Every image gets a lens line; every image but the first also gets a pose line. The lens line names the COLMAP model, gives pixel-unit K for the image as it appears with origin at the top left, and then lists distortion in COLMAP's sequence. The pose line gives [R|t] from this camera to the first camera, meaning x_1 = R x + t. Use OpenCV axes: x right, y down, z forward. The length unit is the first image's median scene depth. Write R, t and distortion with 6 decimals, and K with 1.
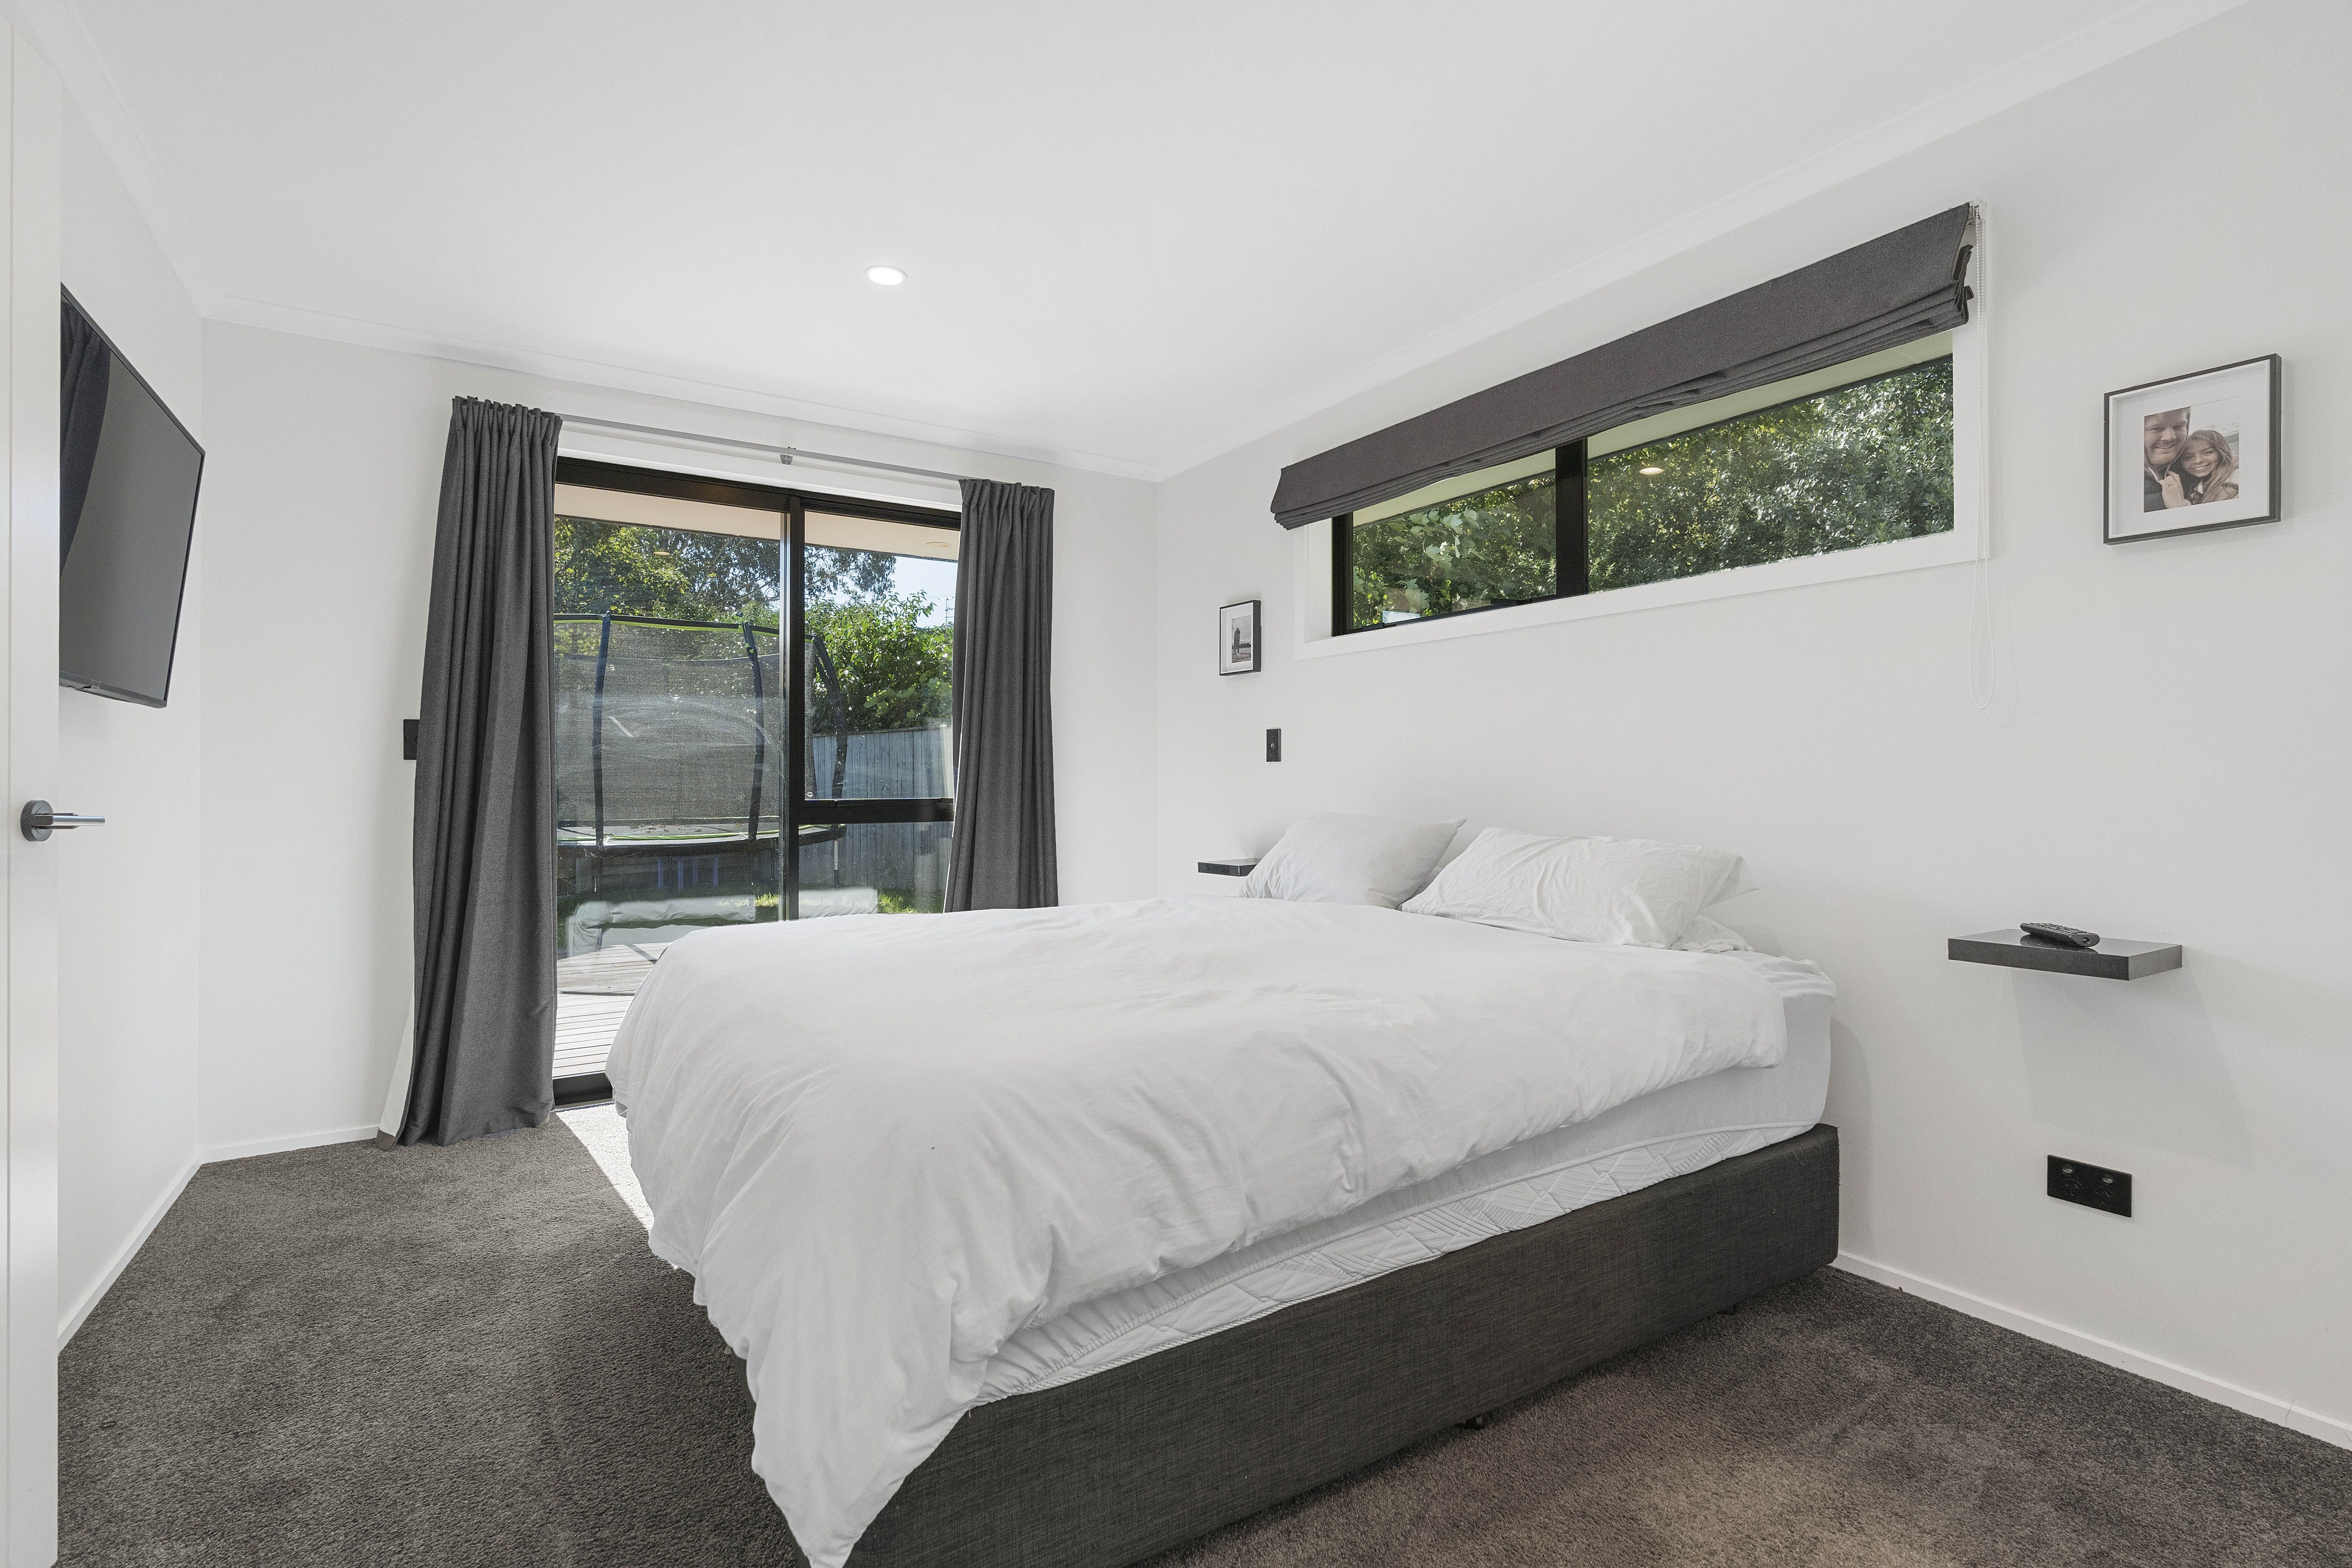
lens RADIAL K [[1053.7, 0, 1175.4], [0, 1053.7, 778.3], [0, 0, 1]] dist [-0.009128, 0.002480]
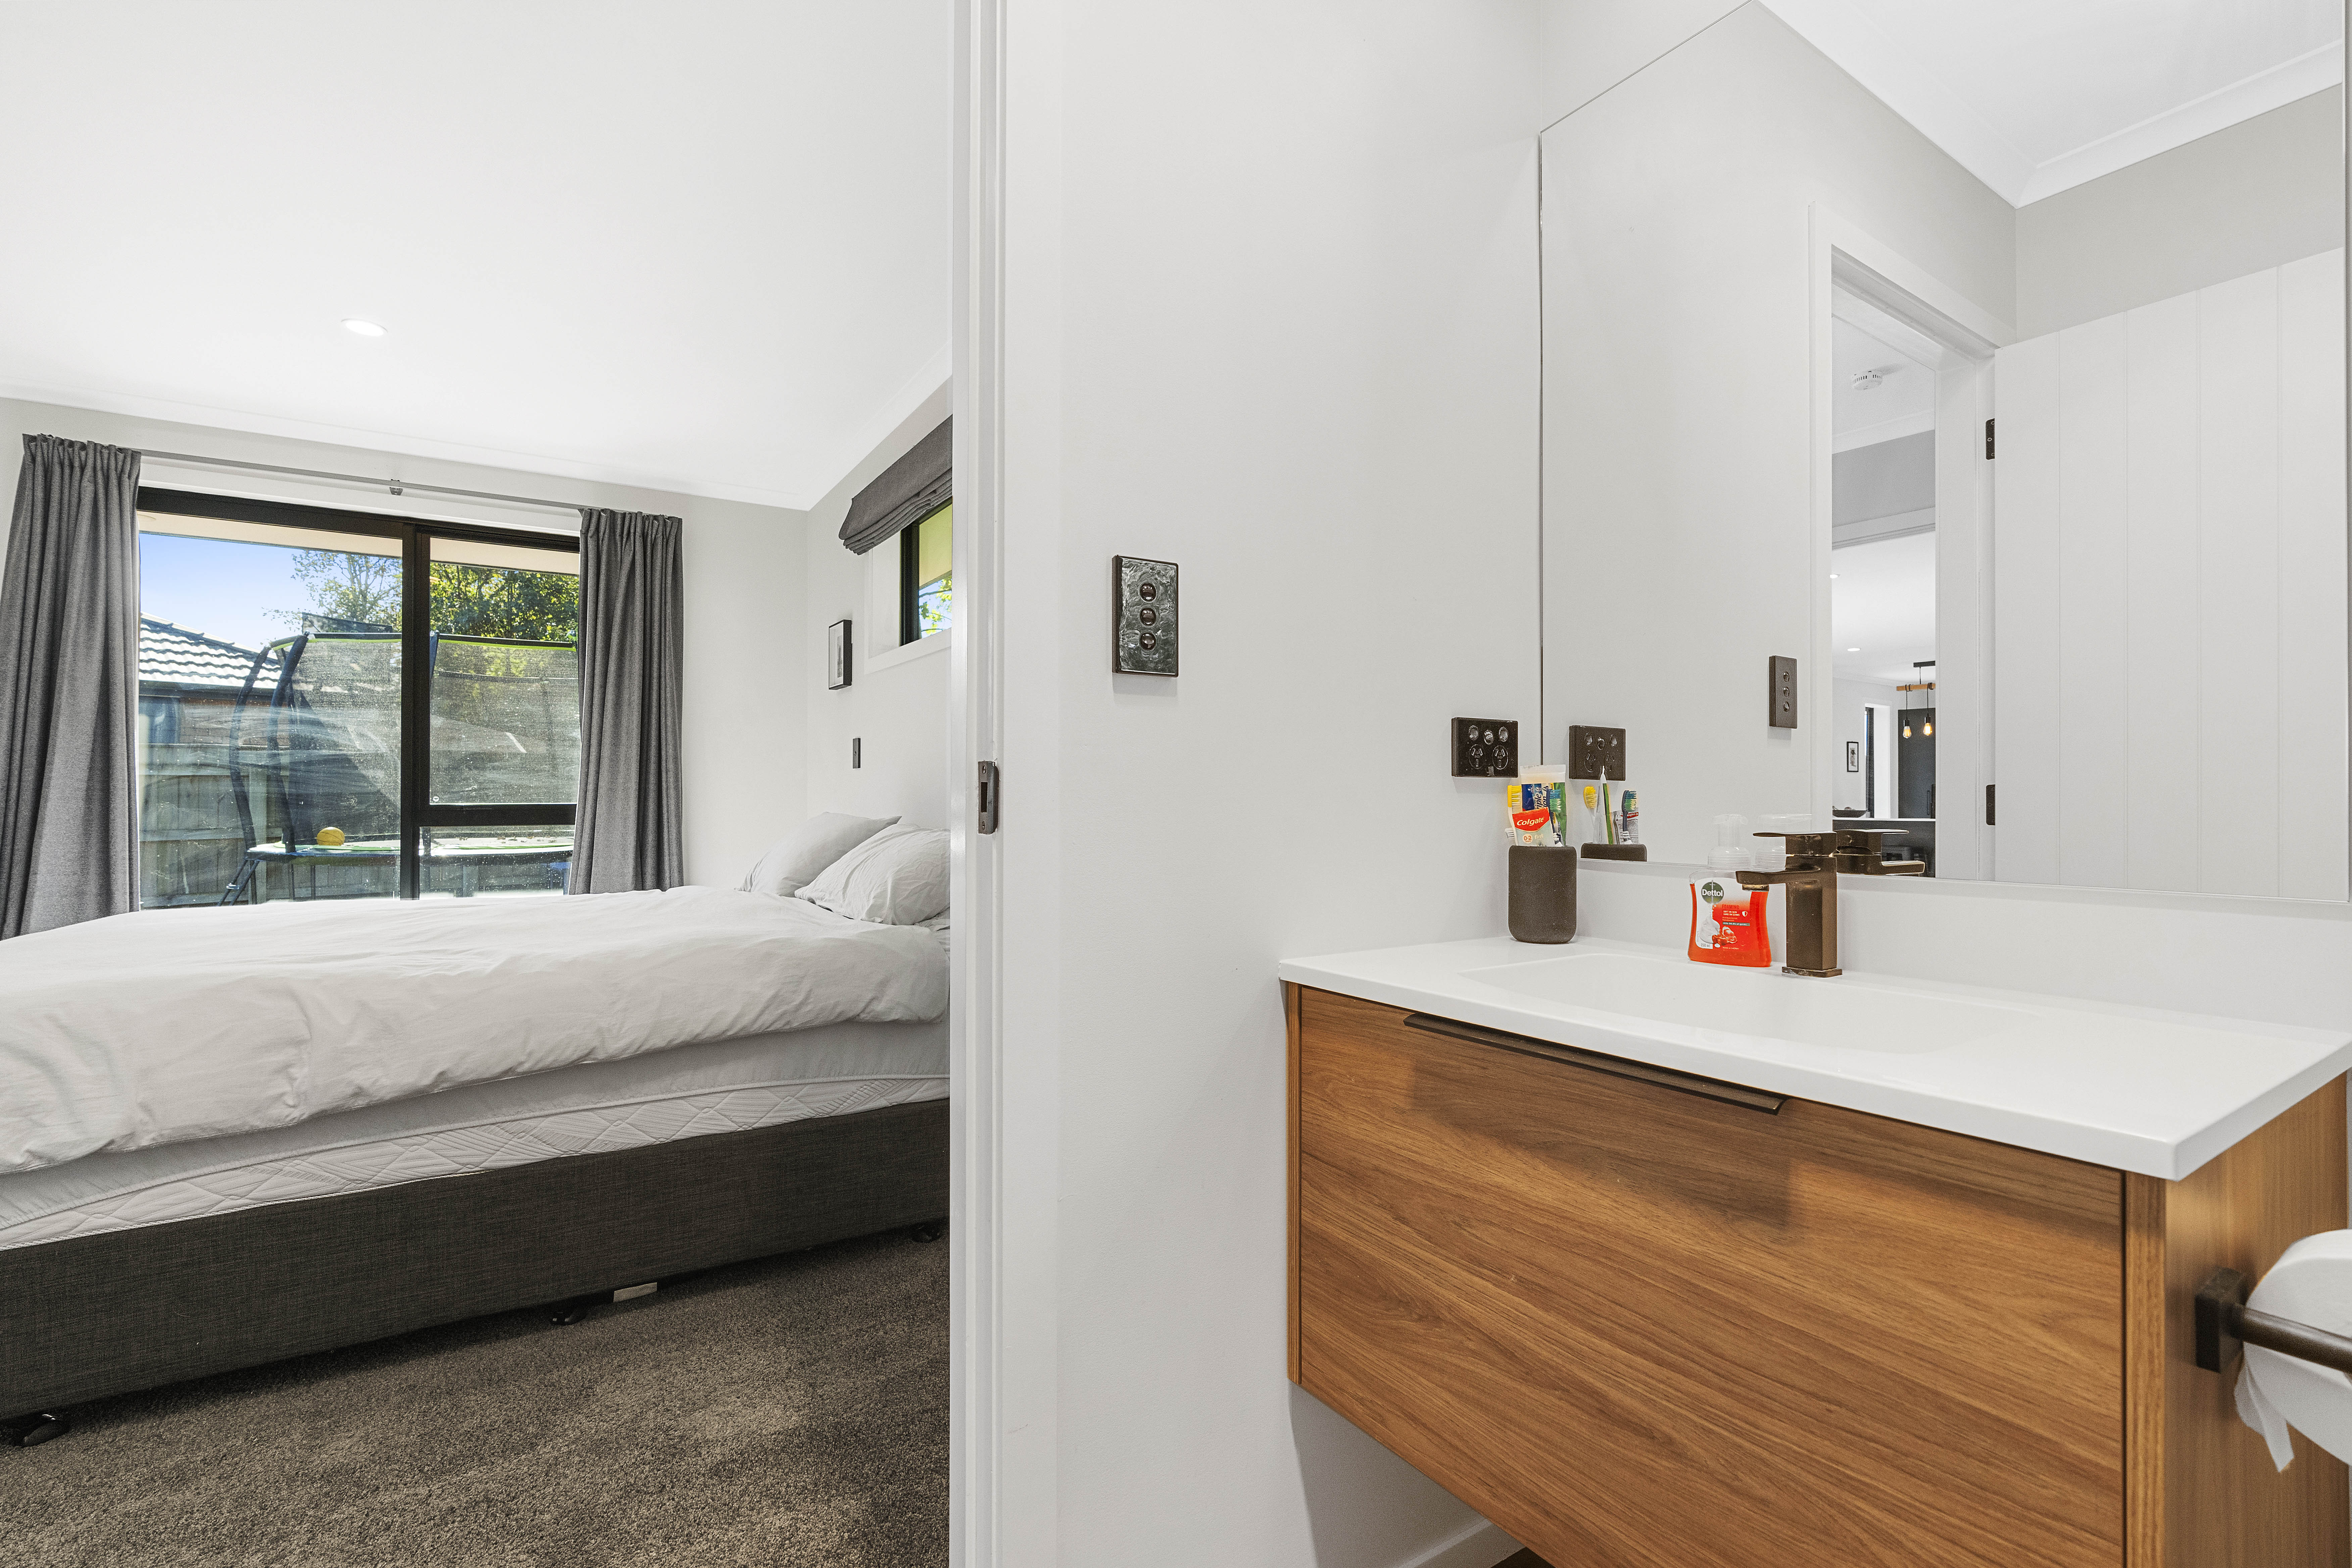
lens RADIAL K [[1053.7, 0, 1260.6], [0, 1053.7, 786.4], [0, 0, 1]] dist [-0.009128, 0.002480]
pose [[0.999917, -0.000562, 0.012871, 0.582700], [0.000695, 0.999946, -0.010371, 0.016975], [-0.012864, 0.010379, 0.999863, -0.103916]]
